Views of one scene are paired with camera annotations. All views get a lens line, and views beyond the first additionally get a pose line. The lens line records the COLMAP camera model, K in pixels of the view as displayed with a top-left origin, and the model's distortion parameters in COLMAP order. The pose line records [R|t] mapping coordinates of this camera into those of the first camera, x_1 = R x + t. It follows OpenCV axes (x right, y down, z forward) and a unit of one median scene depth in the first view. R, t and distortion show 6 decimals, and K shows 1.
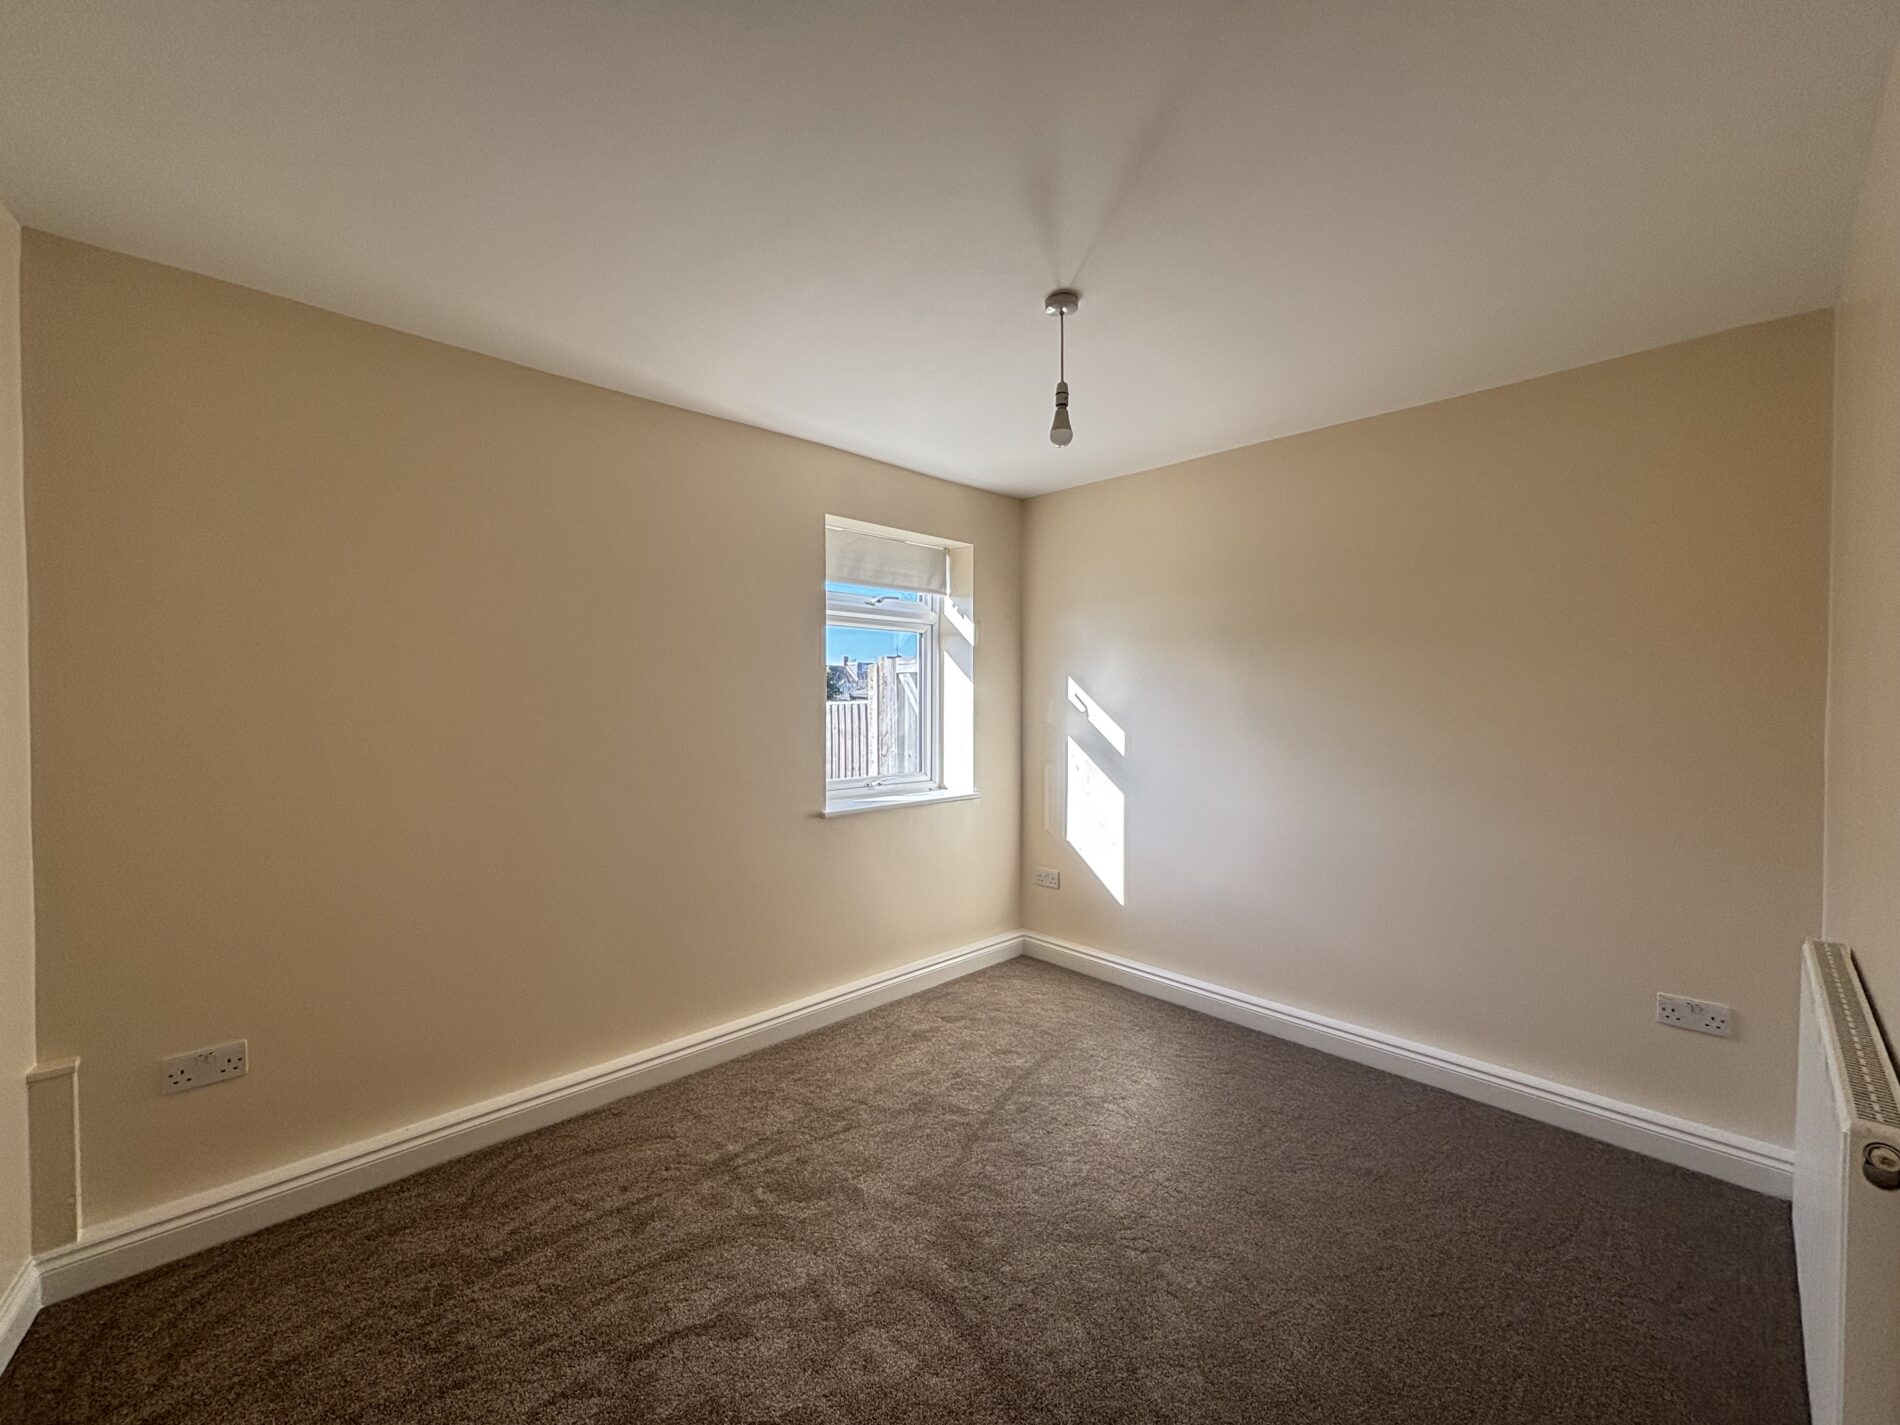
lens RADIAL K [[774.7, 0, 947.6], [0, 774.7, 712.1], [0, 0, 1]] dist [-0.000186, -0.000589]
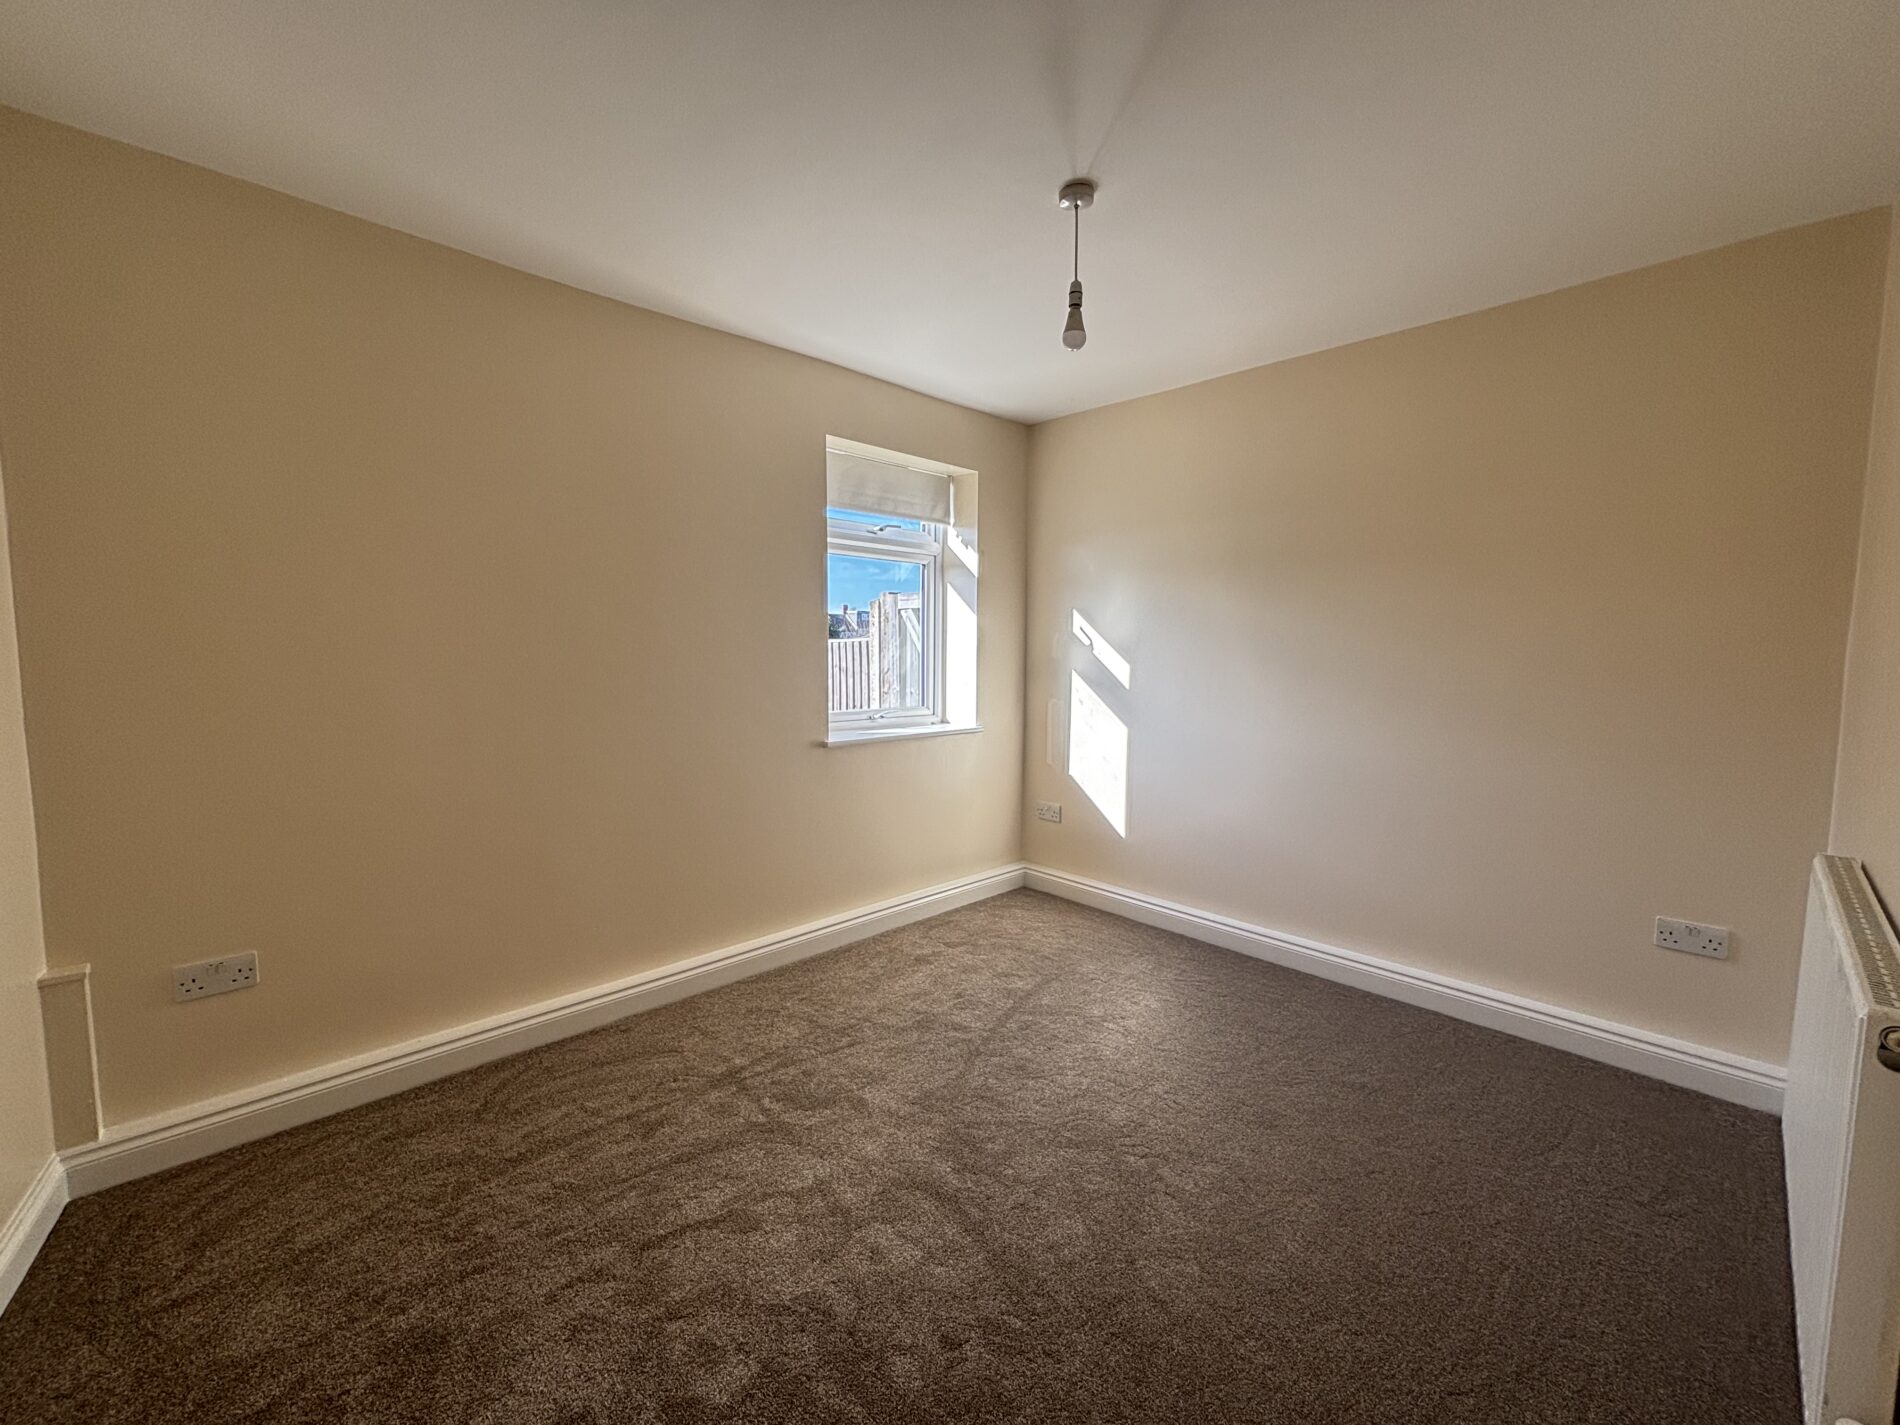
lens RADIAL K [[774.7, 0, 947.6], [0, 774.7, 714.2], [0, 0, 1]] dist [-0.000186, -0.000589]
pose [[0.999986, 0.005178, 0.000841, -0.007322], [-0.005222, 0.997728, 0.067164, 0.039060], [-0.000491, -0.067168, 0.997742, 0.014310]]
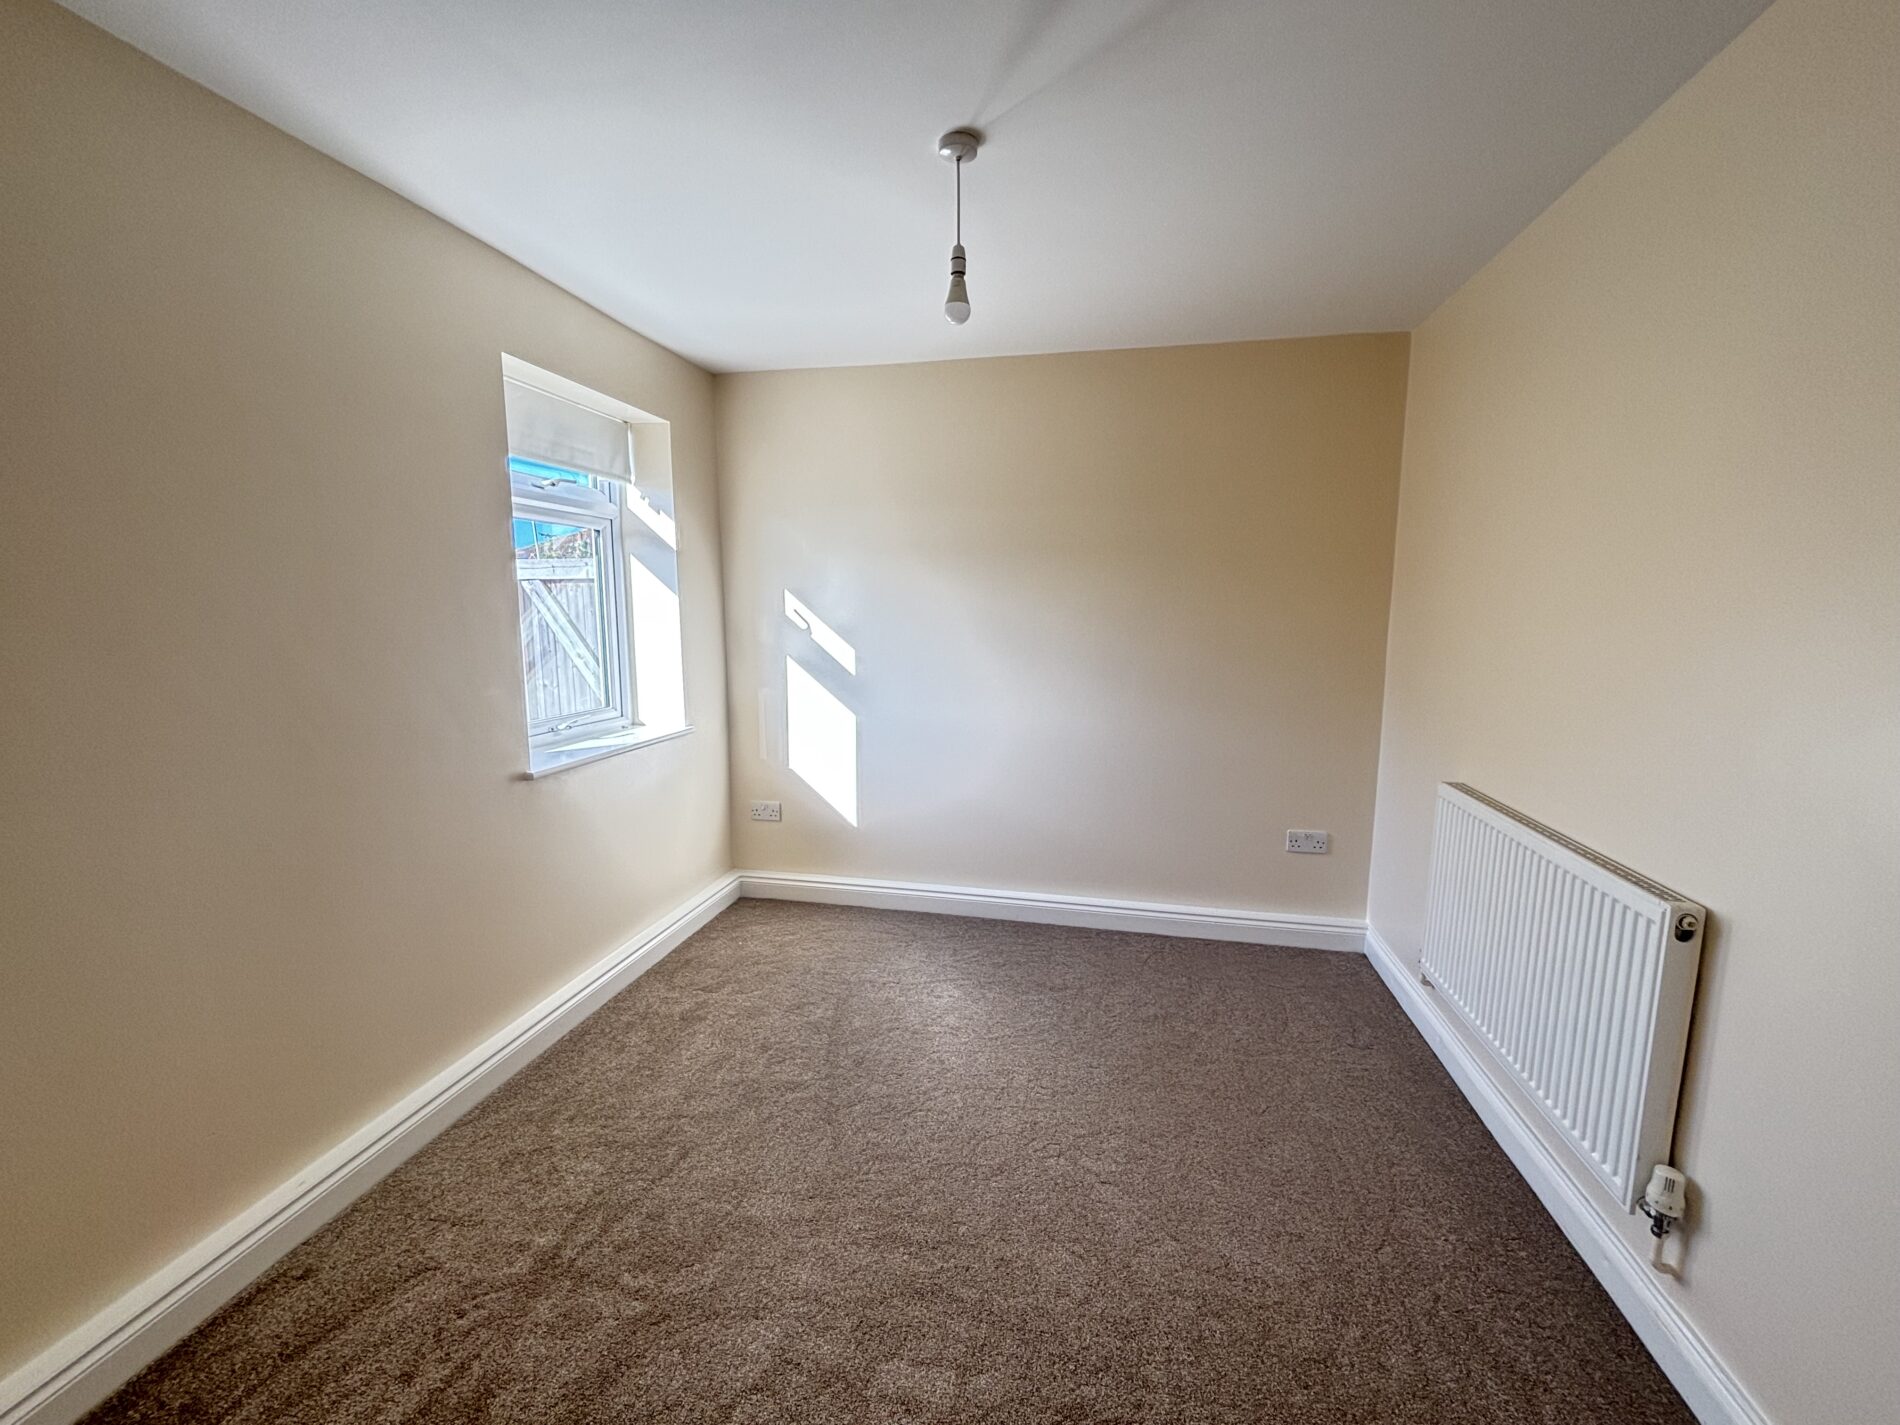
lens RADIAL K [[774.7, 0, 944.6], [0, 774.7, 712.0], [0, 0, 1]] dist [-0.000186, -0.000589]
pose [[0.825806, -0.077586, 0.558591, -0.354904], [0.010213, 0.992386, 0.122740, -0.021648], [-0.563861, -0.095655, 0.820311, 0.248252]]
